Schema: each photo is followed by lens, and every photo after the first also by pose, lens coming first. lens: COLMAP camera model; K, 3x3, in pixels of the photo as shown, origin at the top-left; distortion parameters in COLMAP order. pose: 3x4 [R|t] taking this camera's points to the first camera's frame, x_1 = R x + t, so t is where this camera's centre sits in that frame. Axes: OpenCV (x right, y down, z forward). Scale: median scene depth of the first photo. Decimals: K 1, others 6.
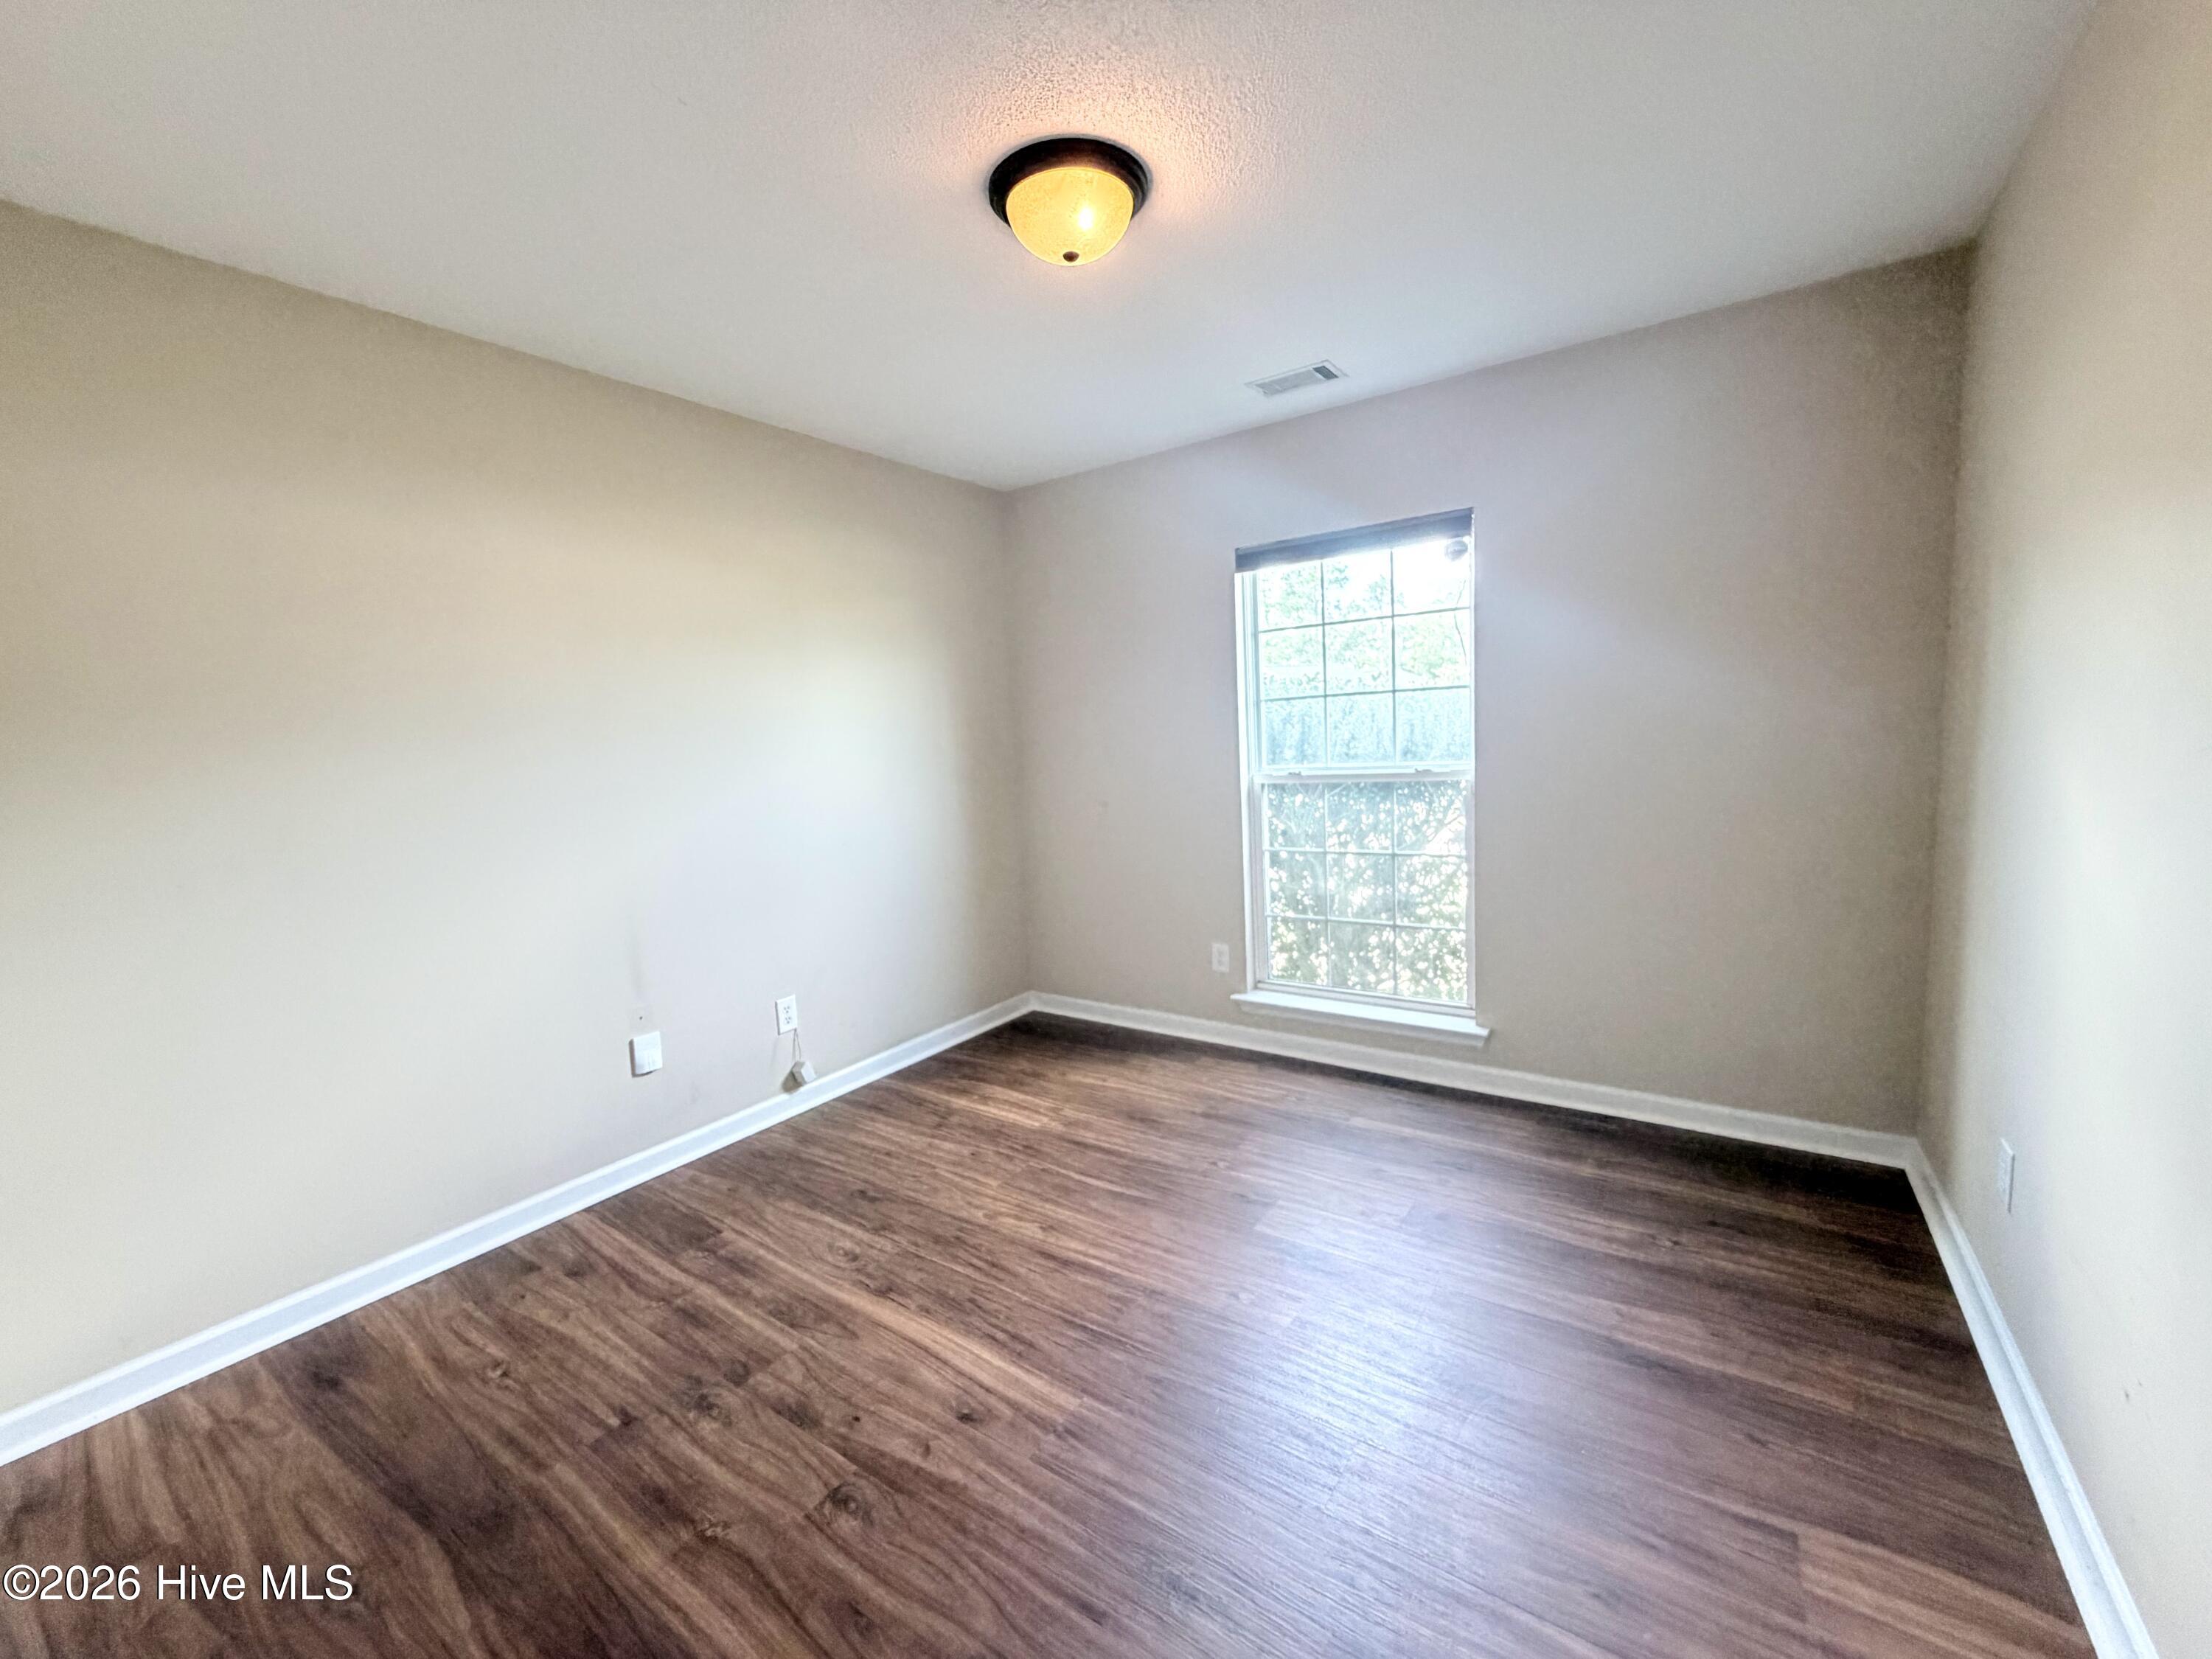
lens RADIAL K [[890.5, 0, 1106.0], [0, 890.5, 829.5], [0, 0, 1]] dist [-0.000132, 0.000008]
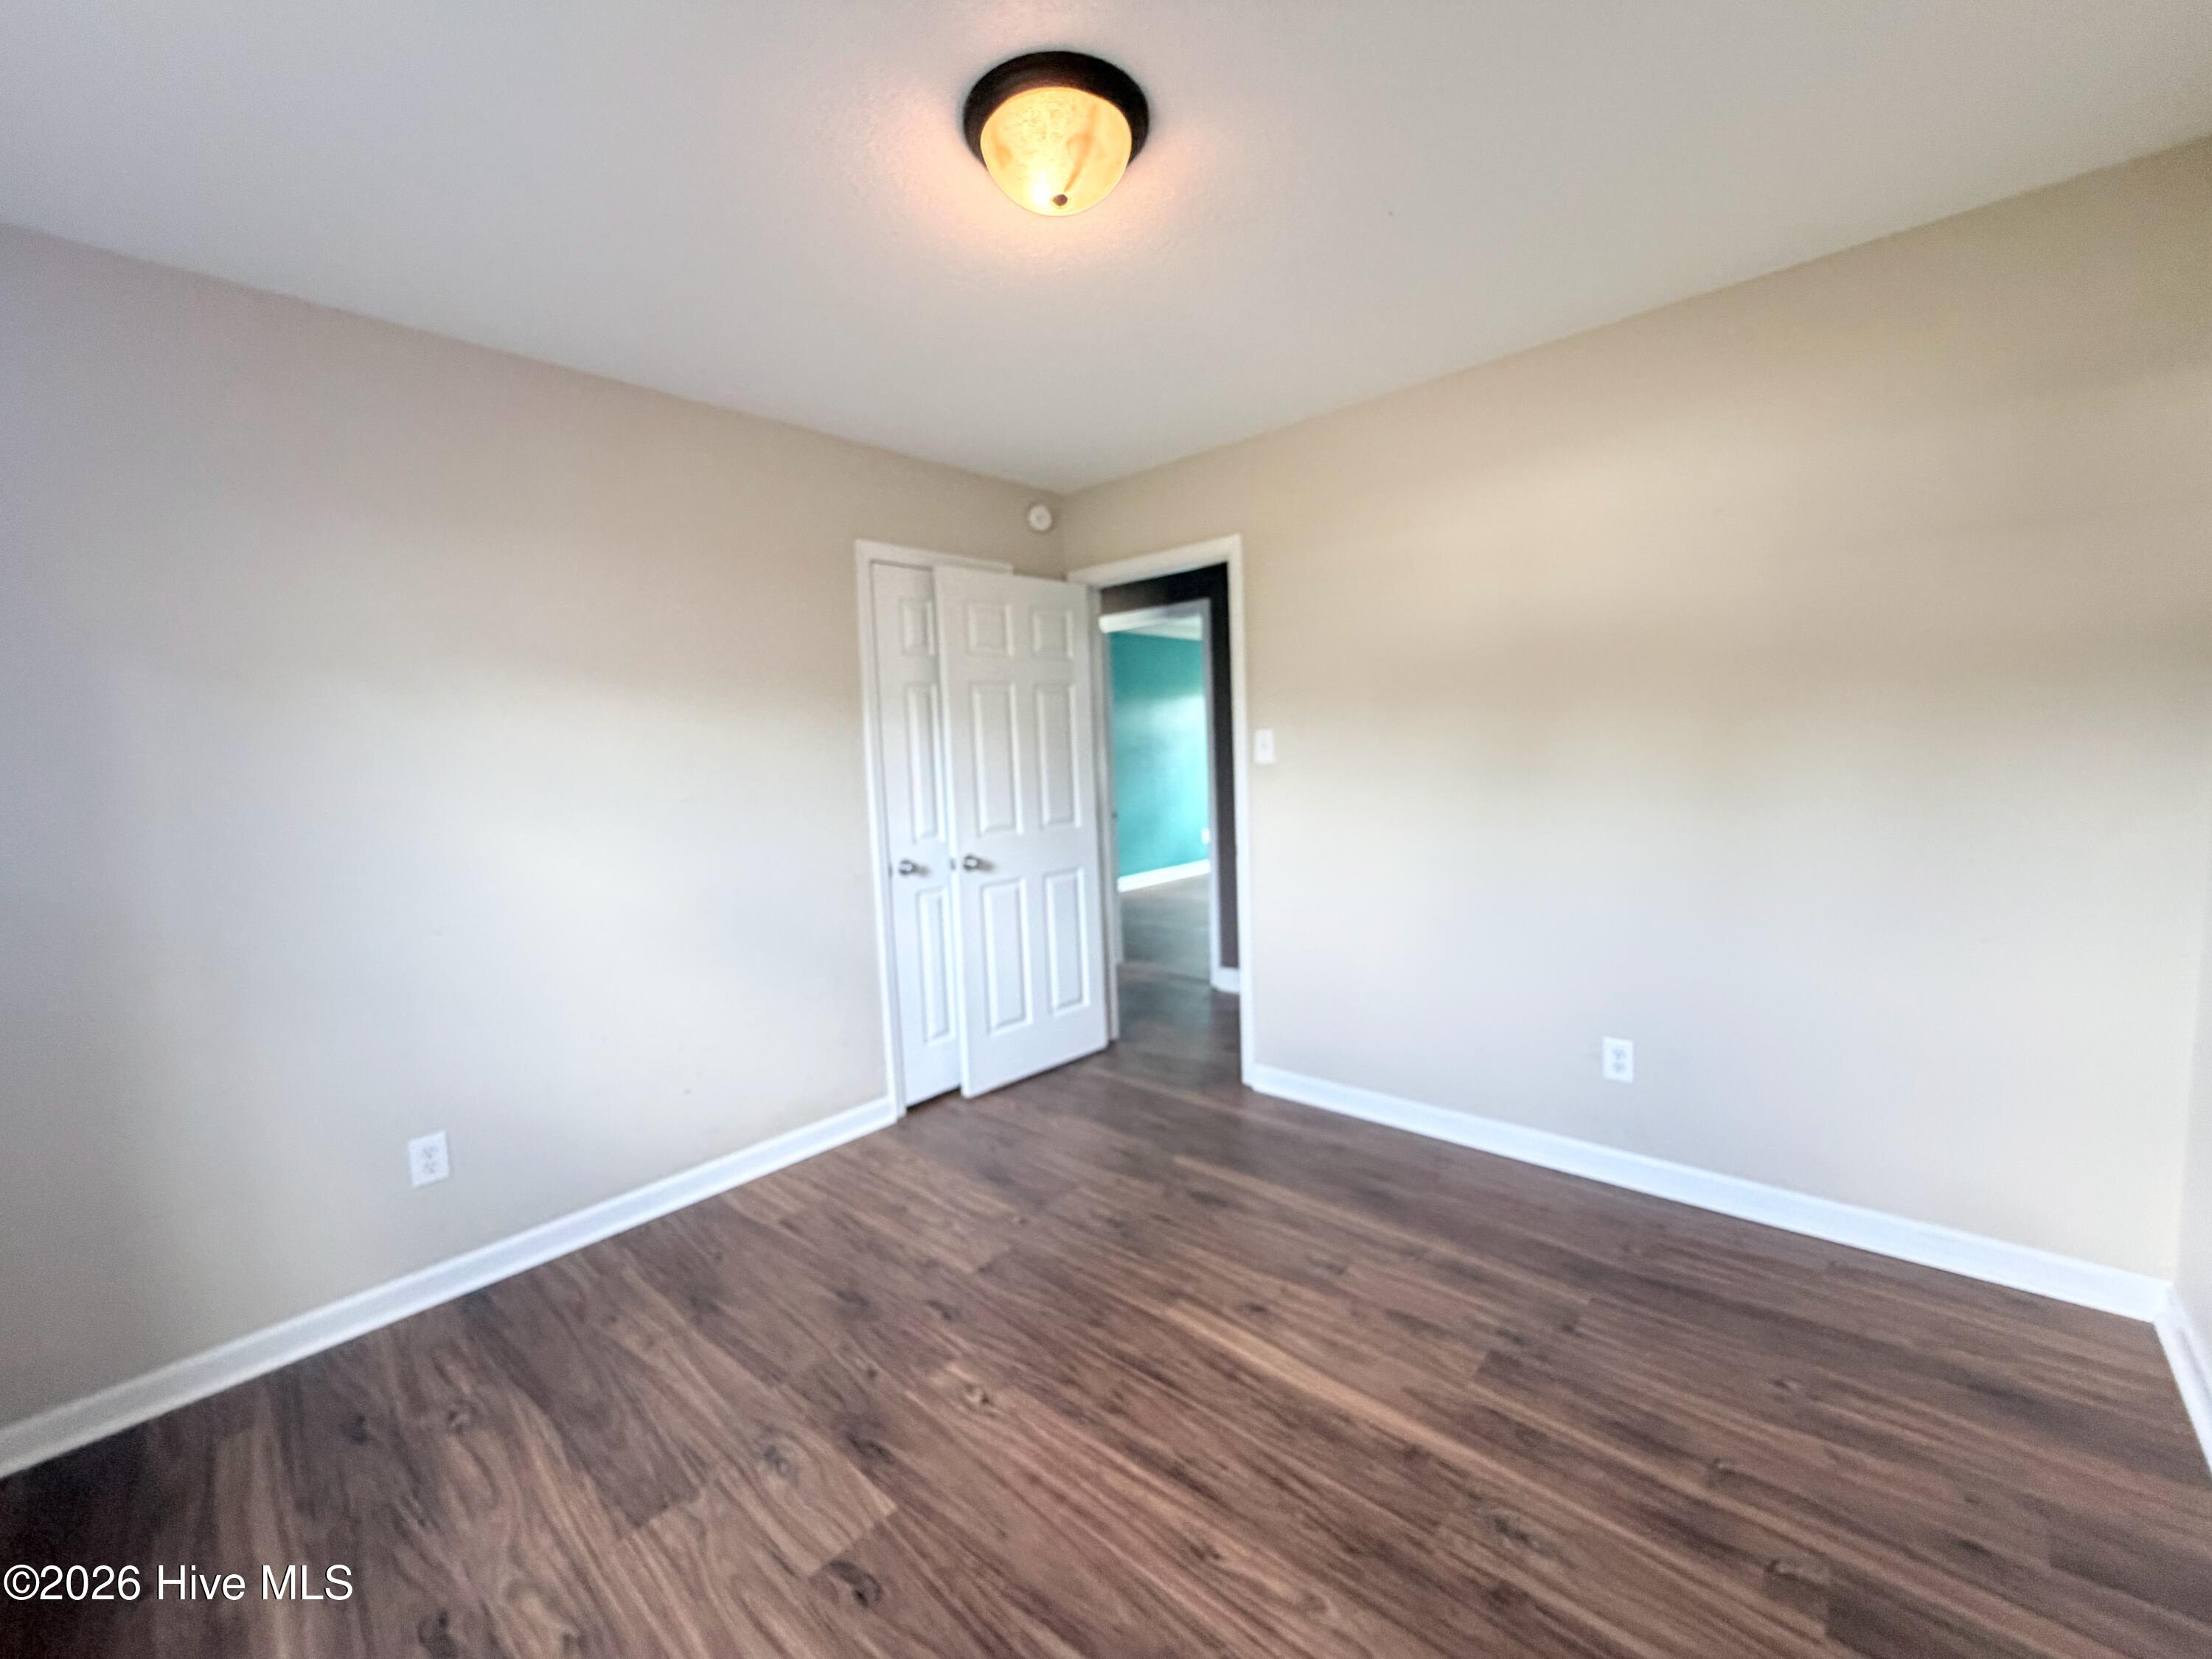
lens RADIAL K [[890.5, 0, 1106.0], [0, 890.5, 829.5], [0, 0, 1]] dist [-0.000132, 0.000008]
pose [[-0.988323, 0.077717, 0.131061, -0.132308], [0.101680, 0.977004, 0.187417, -0.183532], [-0.113481, 0.198555, -0.973498, 1.707918]]
